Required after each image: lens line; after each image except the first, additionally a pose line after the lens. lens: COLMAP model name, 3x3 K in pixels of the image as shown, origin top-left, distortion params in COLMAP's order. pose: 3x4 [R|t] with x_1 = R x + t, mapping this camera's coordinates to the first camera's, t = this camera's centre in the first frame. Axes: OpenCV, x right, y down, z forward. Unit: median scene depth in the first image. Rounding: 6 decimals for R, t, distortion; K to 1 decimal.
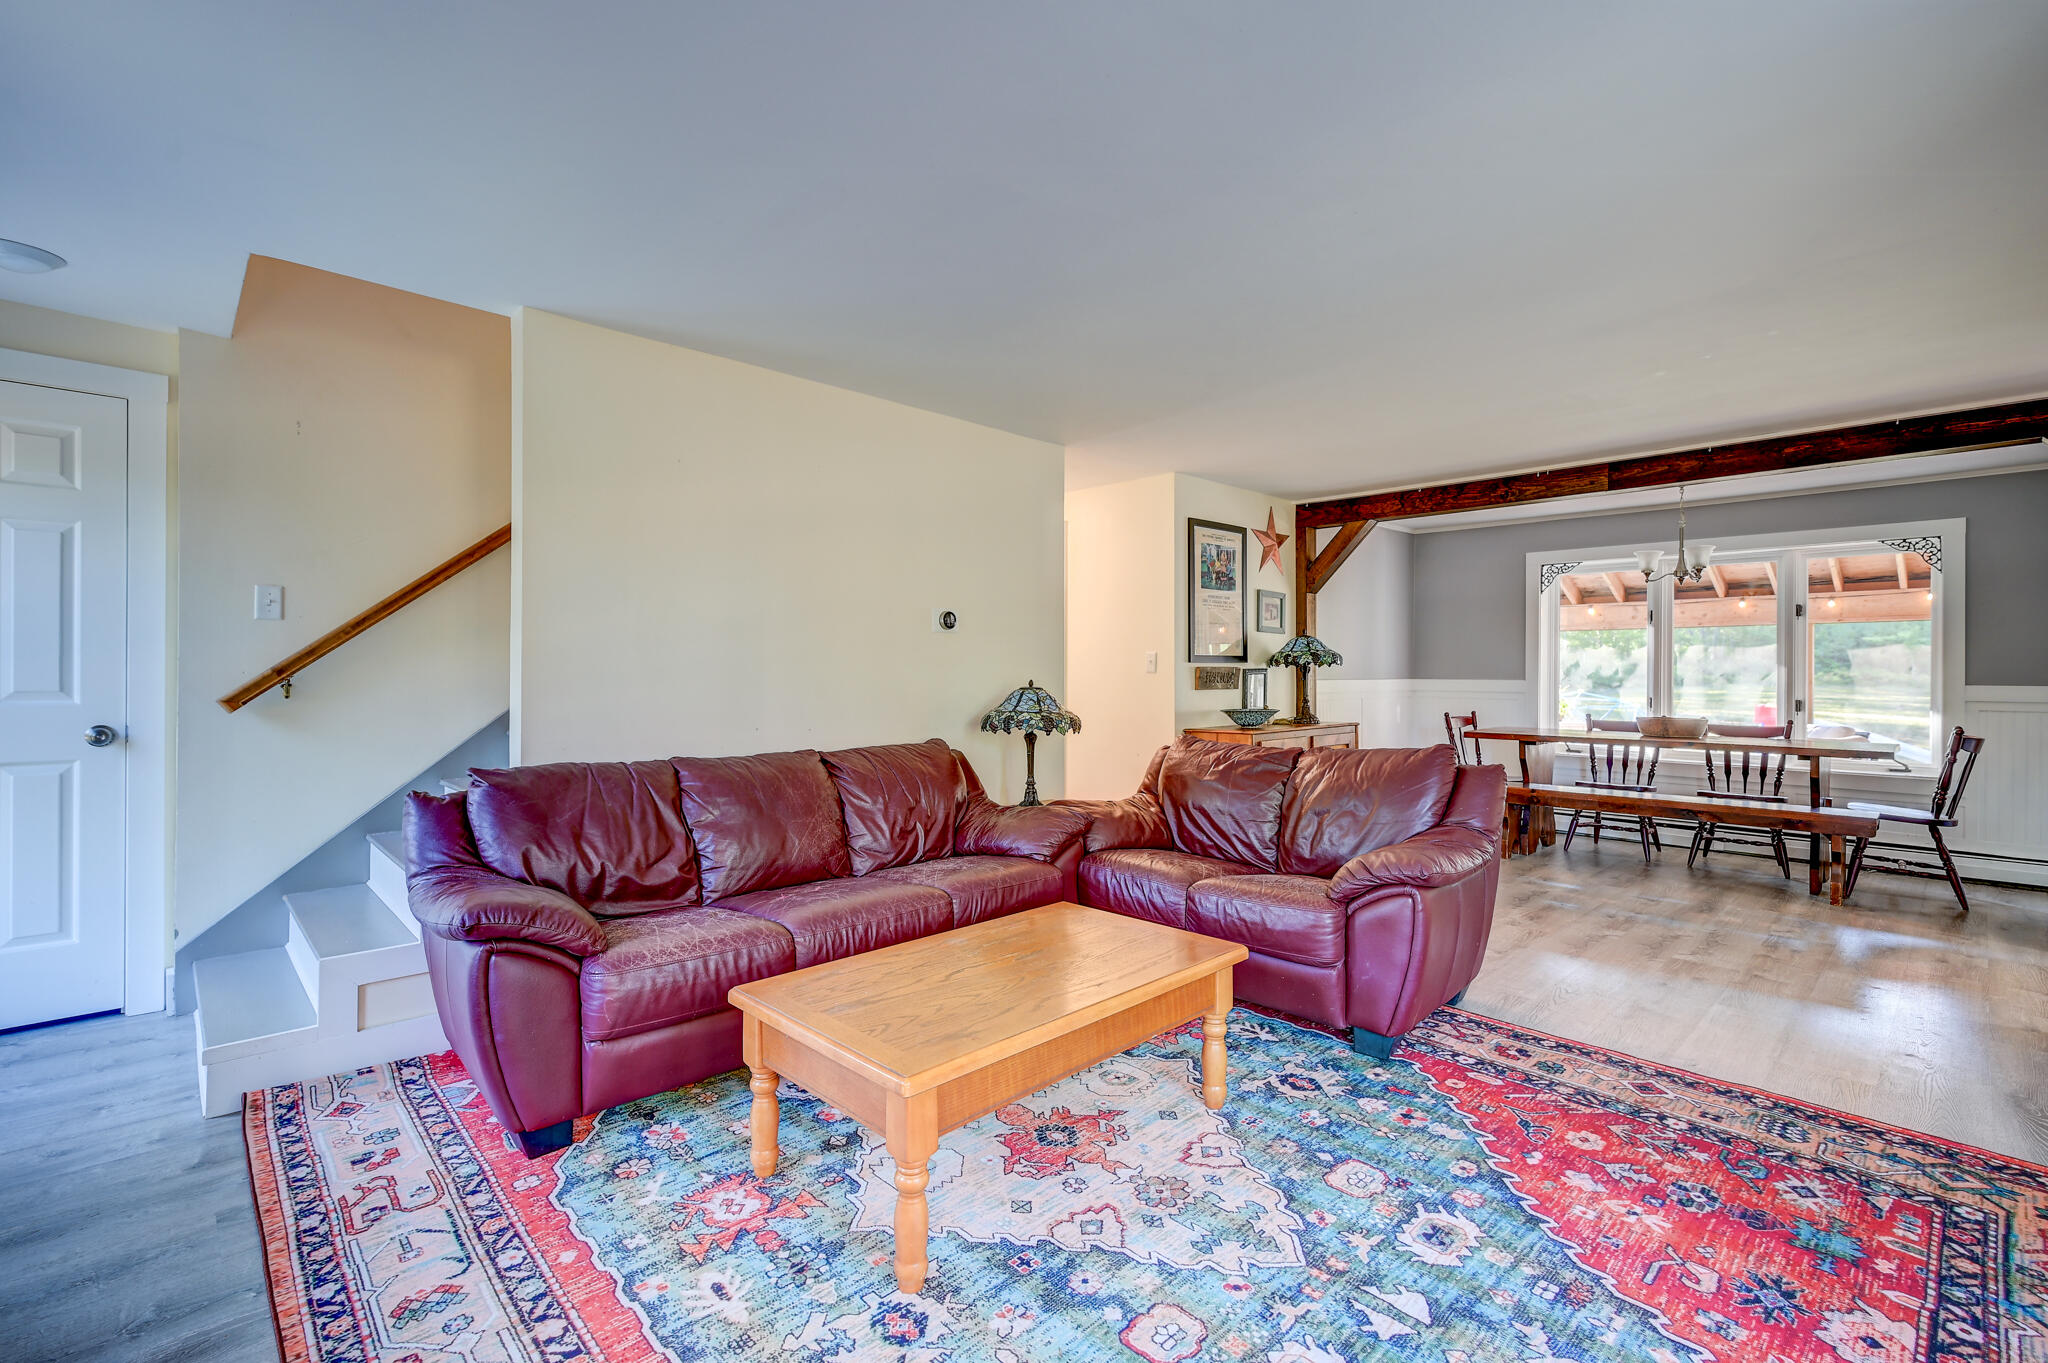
lens RADIAL K [[901.5, 0, 1036.8], [0, 901.5, 672.5], [0, 0, 1]] dist [0.001489, 0.000525]
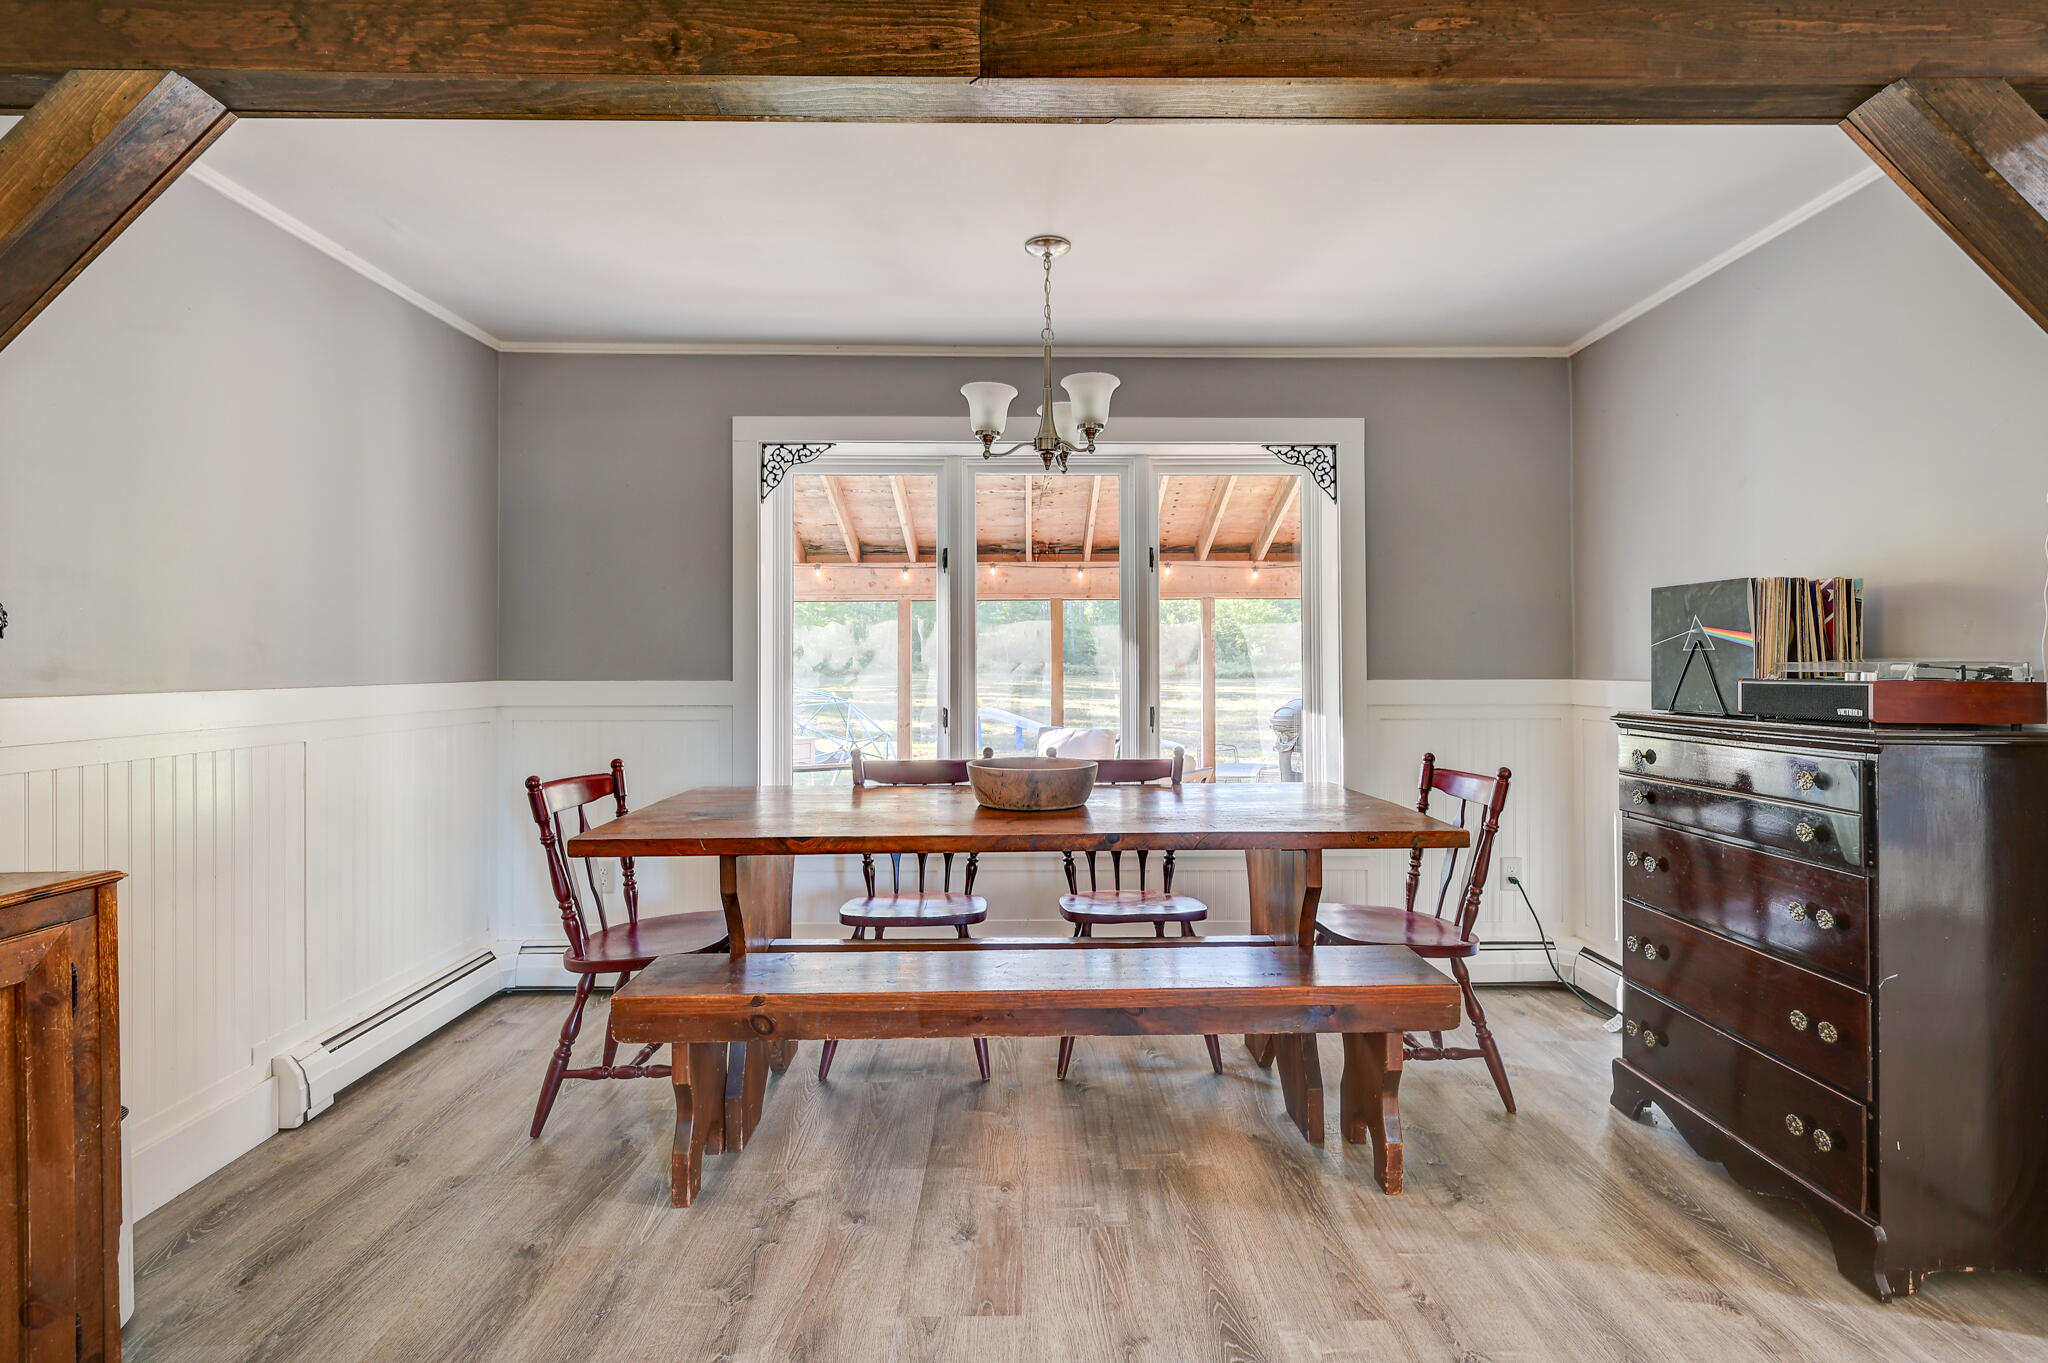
lens RADIAL K [[931.7, 0, 1031.0], [0, 931.7, 667.6], [0, 0, 1]] dist [0.001375, 0.000194]
pose [[0.690314, -0.008904, 0.723455, 0.781006], [0.005607, 0.999960, 0.006957, -0.001048], [-0.723488, -0.000746, 0.690337, 1.447620]]
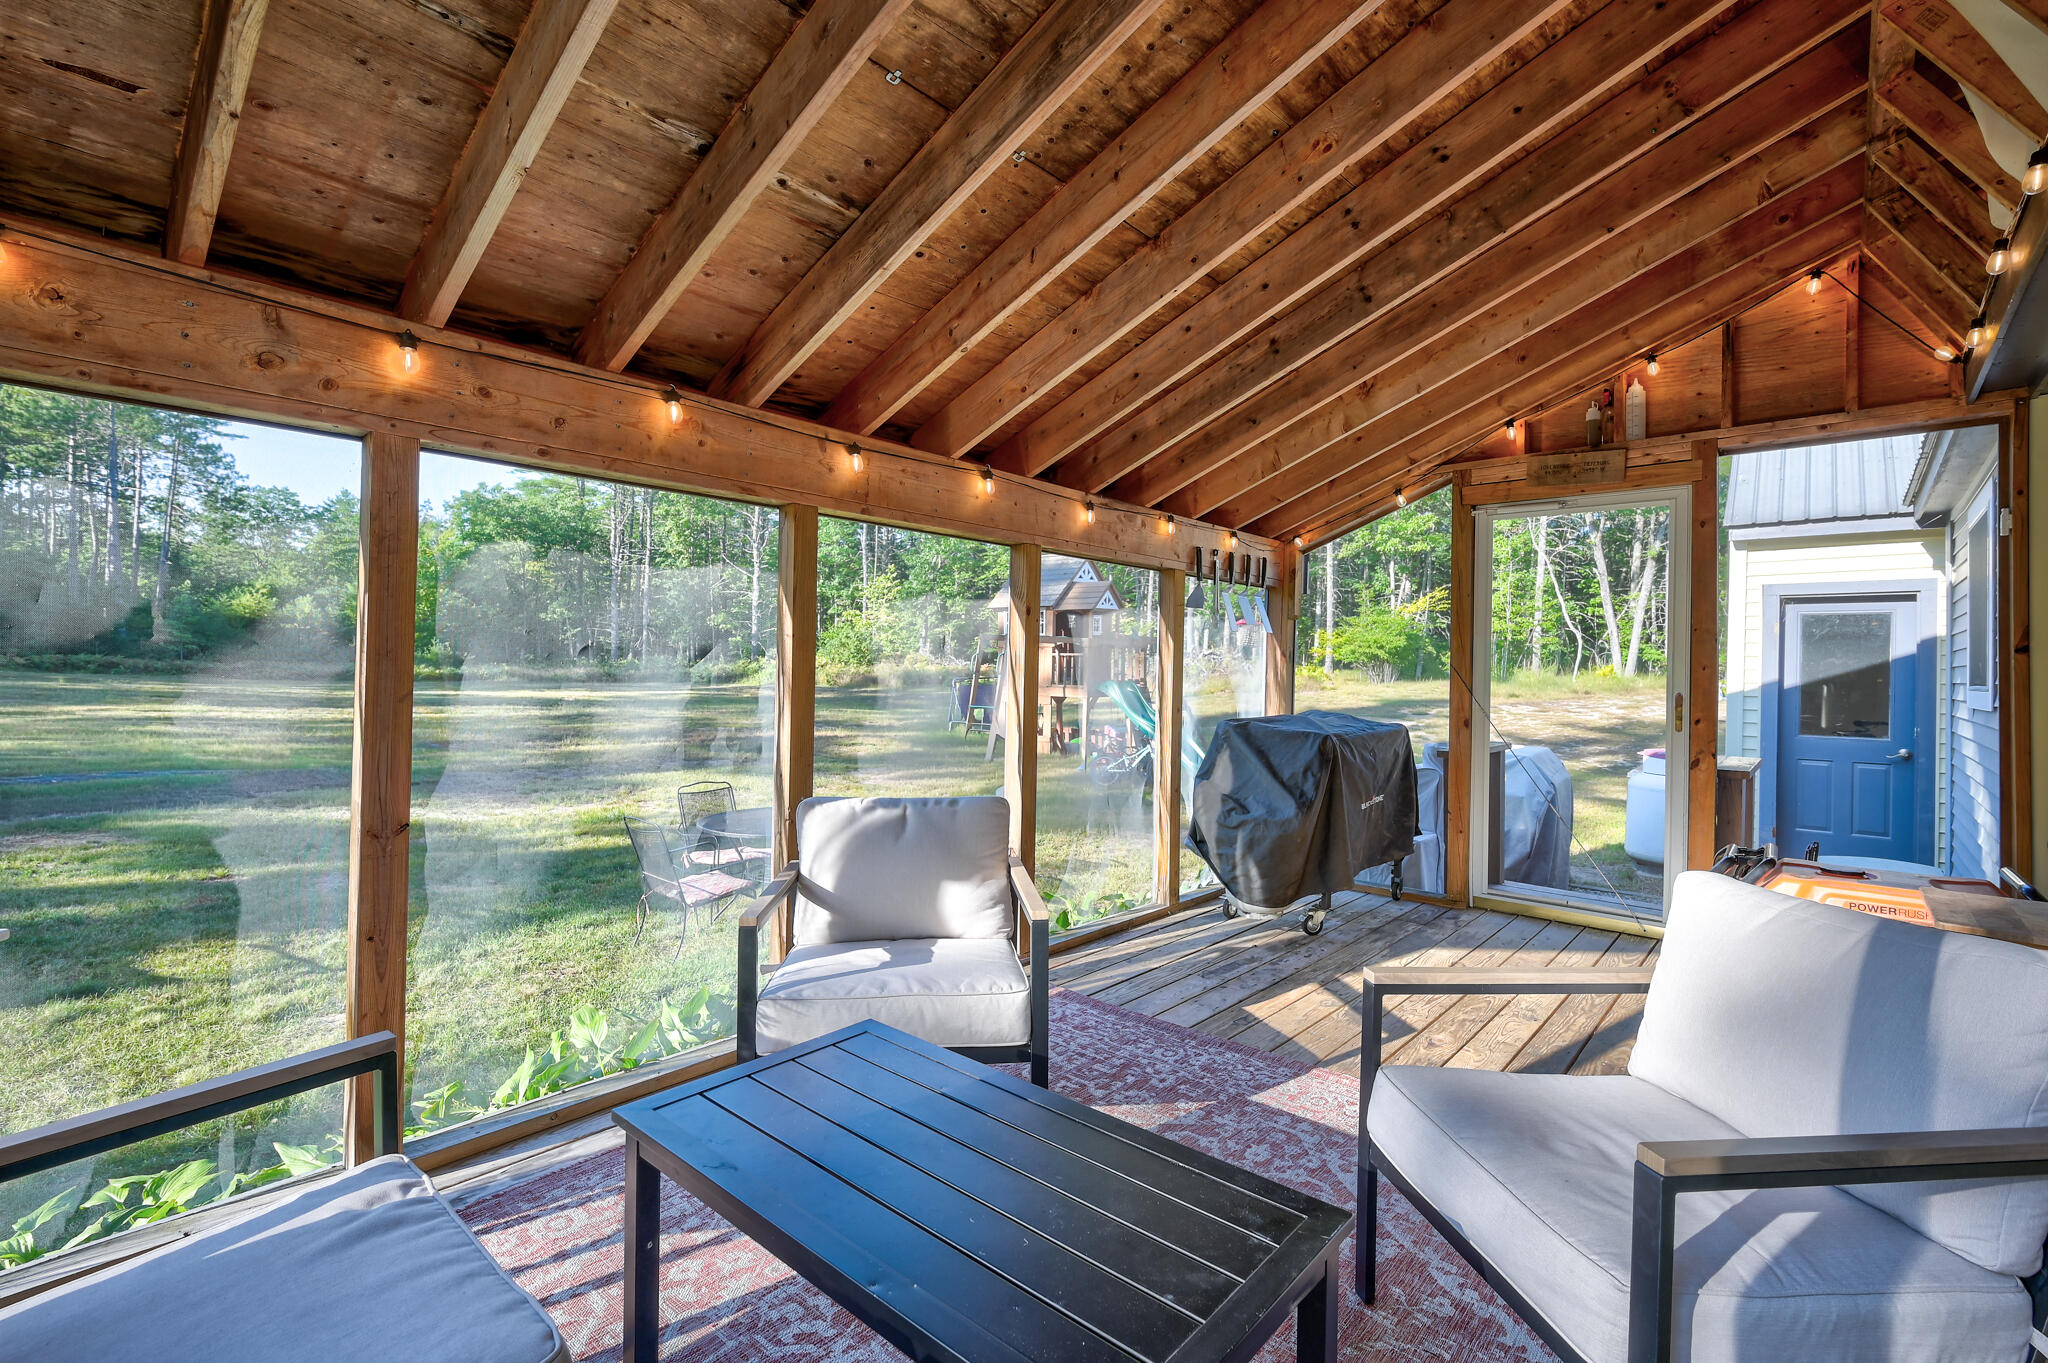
lens RADIAL K [[910.0, 0, 1028.0], [0, 910.0, 672.0], [0, 0, 1]] dist [-0.000150, 0.000061]
pose [[-0.066540, -0.008158, 0.997750, 1.617337], [-0.011302, 0.999909, 0.007422, 0.016055], [-0.997720, -0.010783, -0.066626, 3.040851]]
